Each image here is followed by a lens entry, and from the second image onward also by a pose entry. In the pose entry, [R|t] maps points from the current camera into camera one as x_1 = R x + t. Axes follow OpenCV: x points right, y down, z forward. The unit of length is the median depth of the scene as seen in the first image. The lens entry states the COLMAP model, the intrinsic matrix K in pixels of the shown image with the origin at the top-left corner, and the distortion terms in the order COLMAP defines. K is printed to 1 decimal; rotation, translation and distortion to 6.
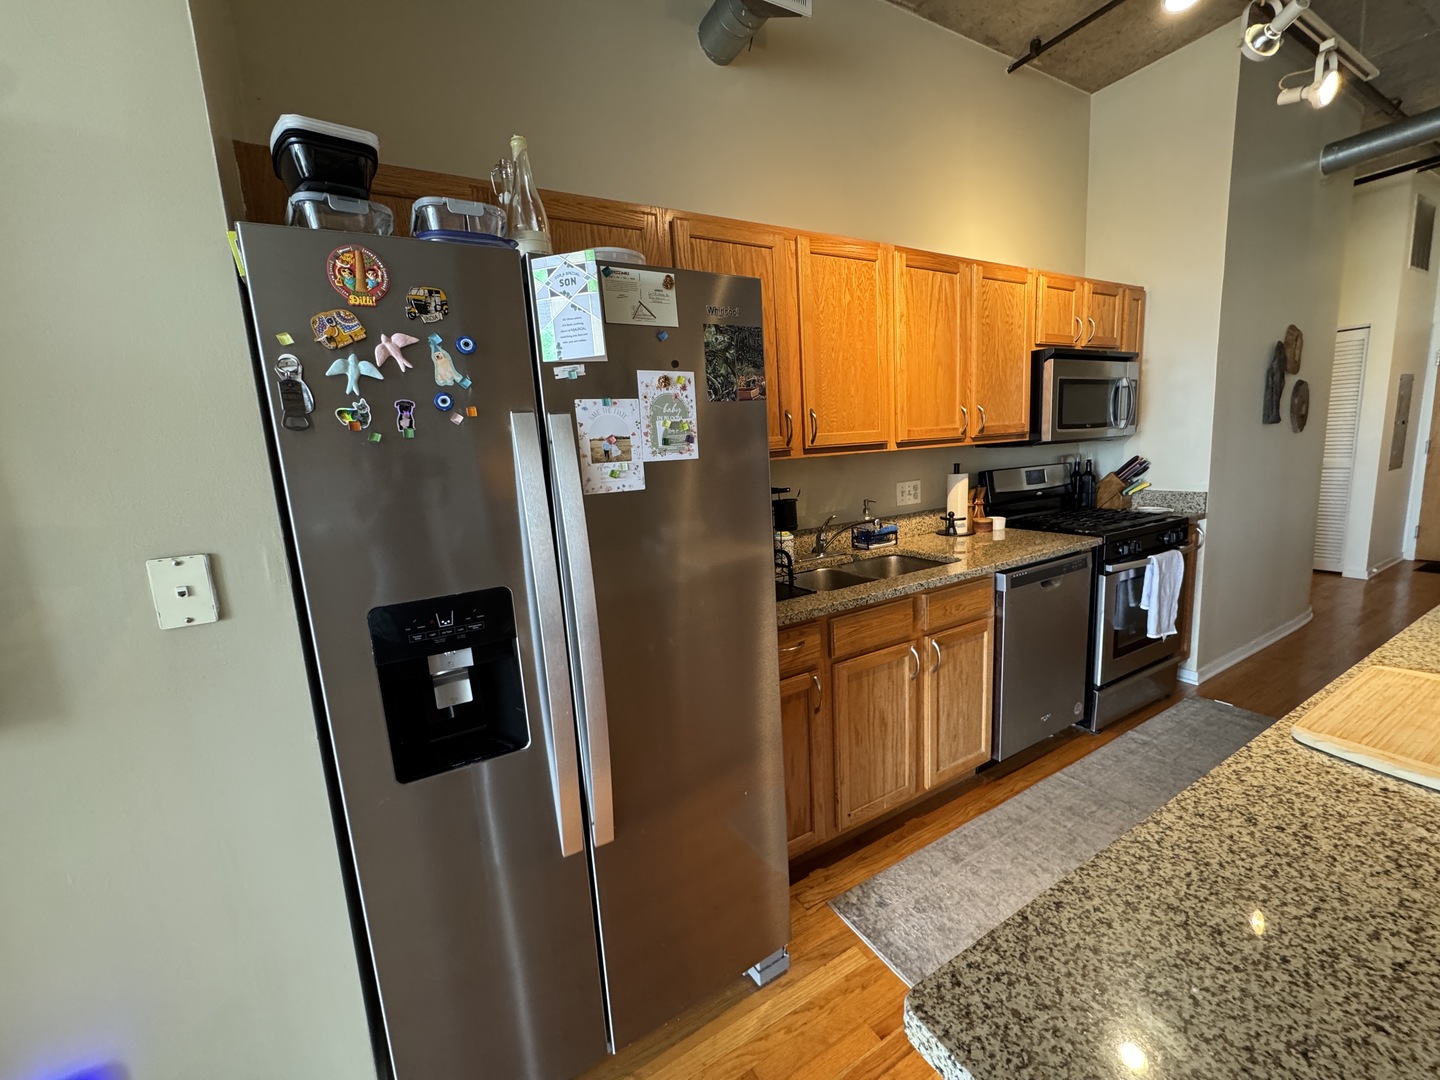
lens RADIAL K [[573.7, 0, 727.6], [0, 573.7, 538.9], [0, 0, 1]] dist [-0.001814, -0.000155]
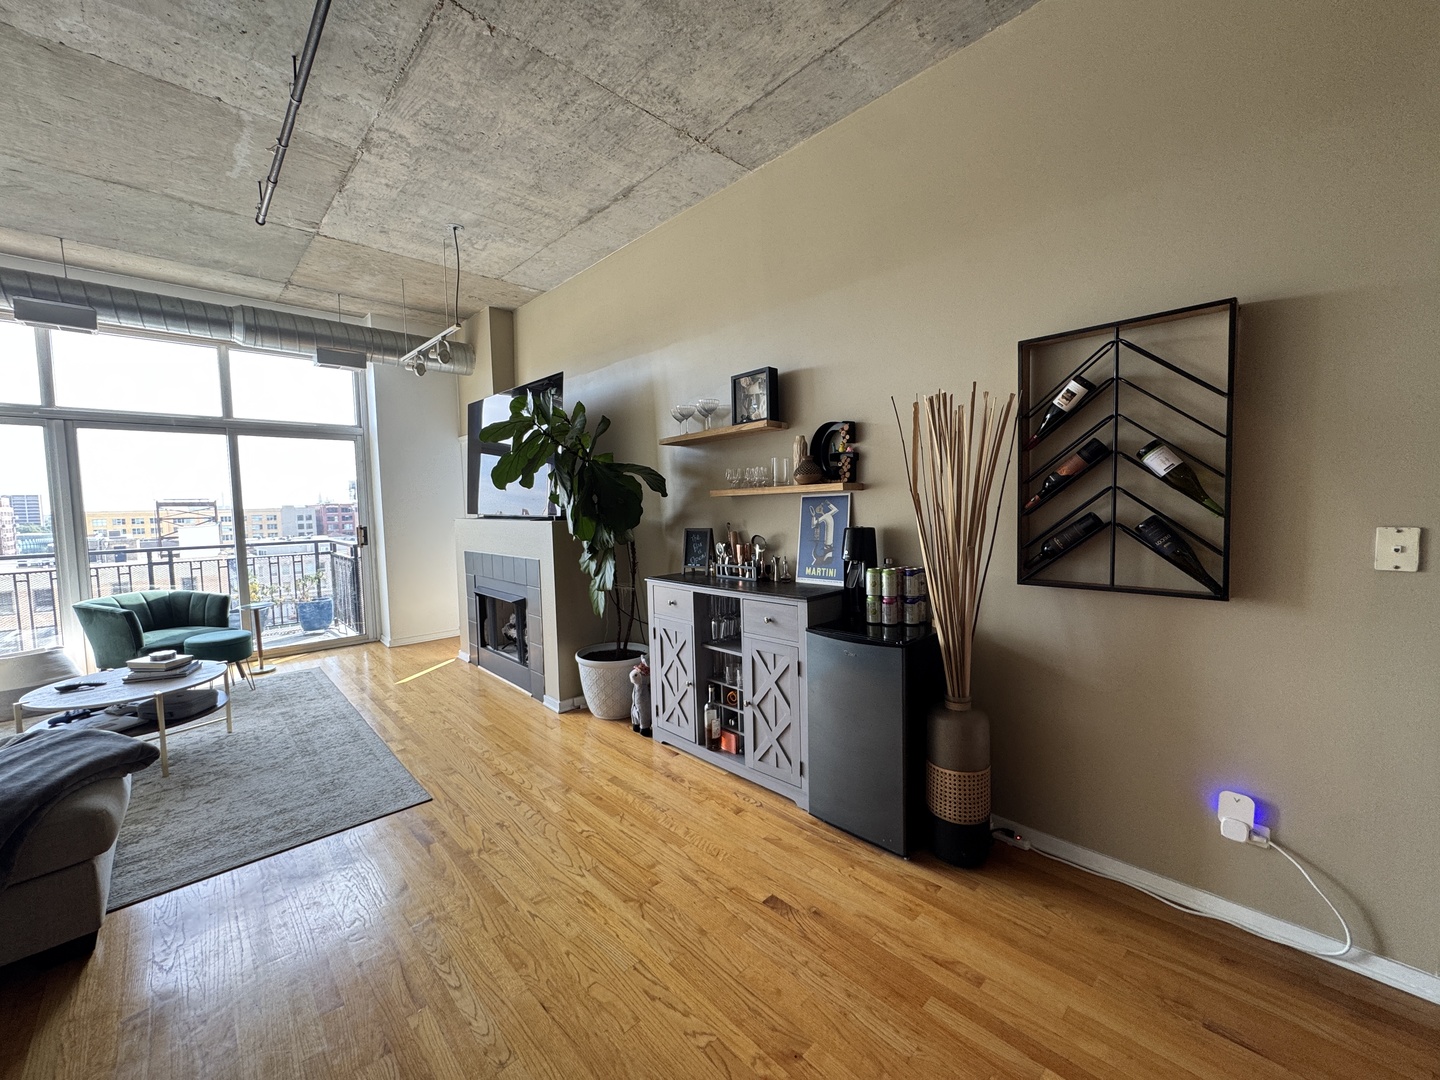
lens RADIAL K [[573.7, 0, 716.1], [0, 573.7, 537.8], [0, 0, 1]] dist [-0.001814, -0.000155]
pose [[0.233091, 0.112500, -0.965926, 0.065265], [-0.151166, 0.985403, 0.078291, 0.092393], [0.960634, 0.127766, 0.246695, -0.513774]]
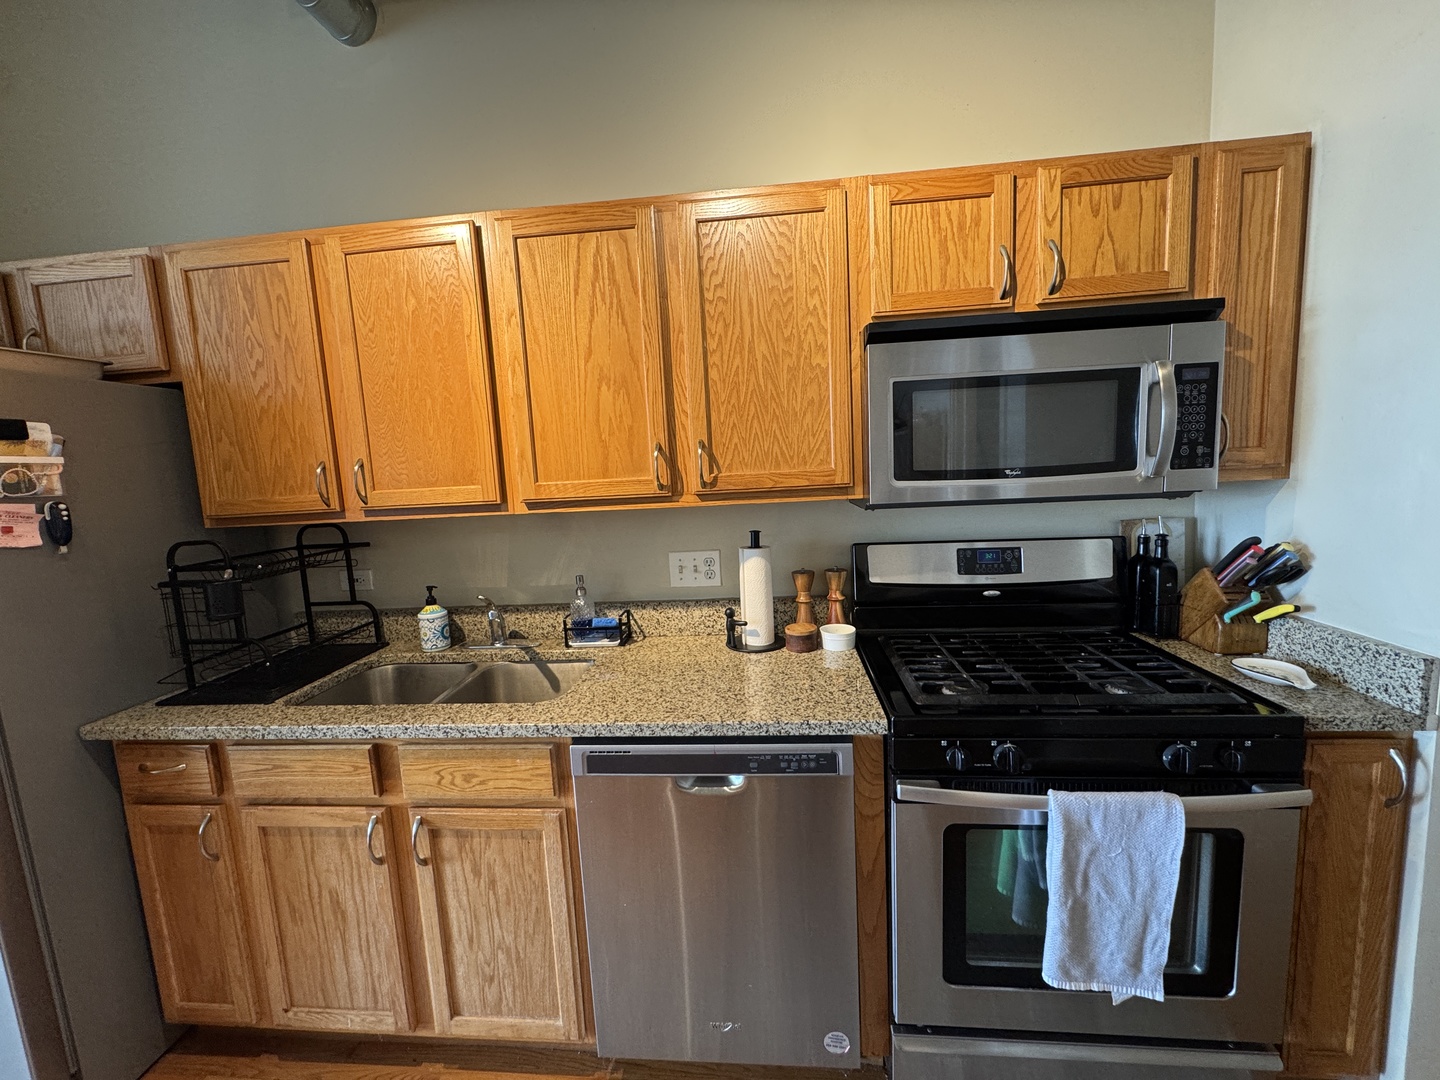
lens RADIAL K [[573.7, 0, 717.5], [0, 573.7, 538.8], [0, 0, 1]] dist [-0.001814, -0.000155]
pose [[0.816281, 0.085900, -0.571233, 0.829821], [-0.090083, 0.995713, 0.021005, -0.152974], [0.570588, 0.034313, 0.820519, 0.553145]]
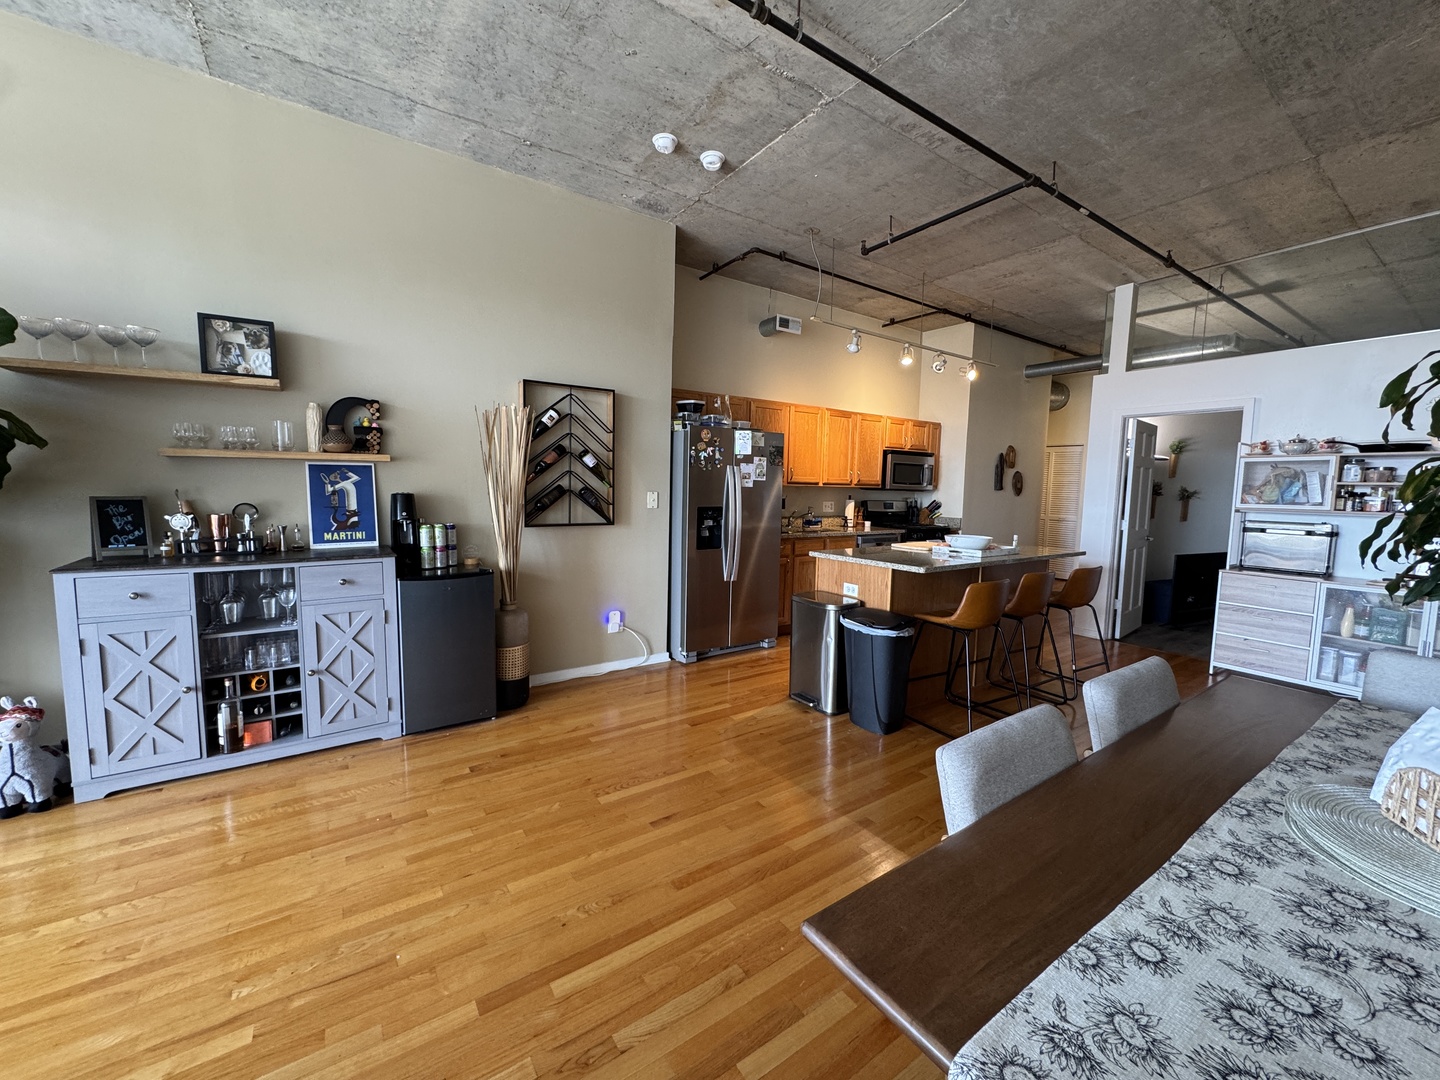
lens RADIAL K [[573.7, 0, 728.1], [0, 573.7, 542.6], [0, 0, 1]] dist [-0.001814, -0.000155]
pose [[0.993200, 0.072835, 0.090822, -0.309274], [-0.067138, 0.995671, -0.064282, 0.267332], [-0.095111, 0.057748, 0.993790, -1.371502]]
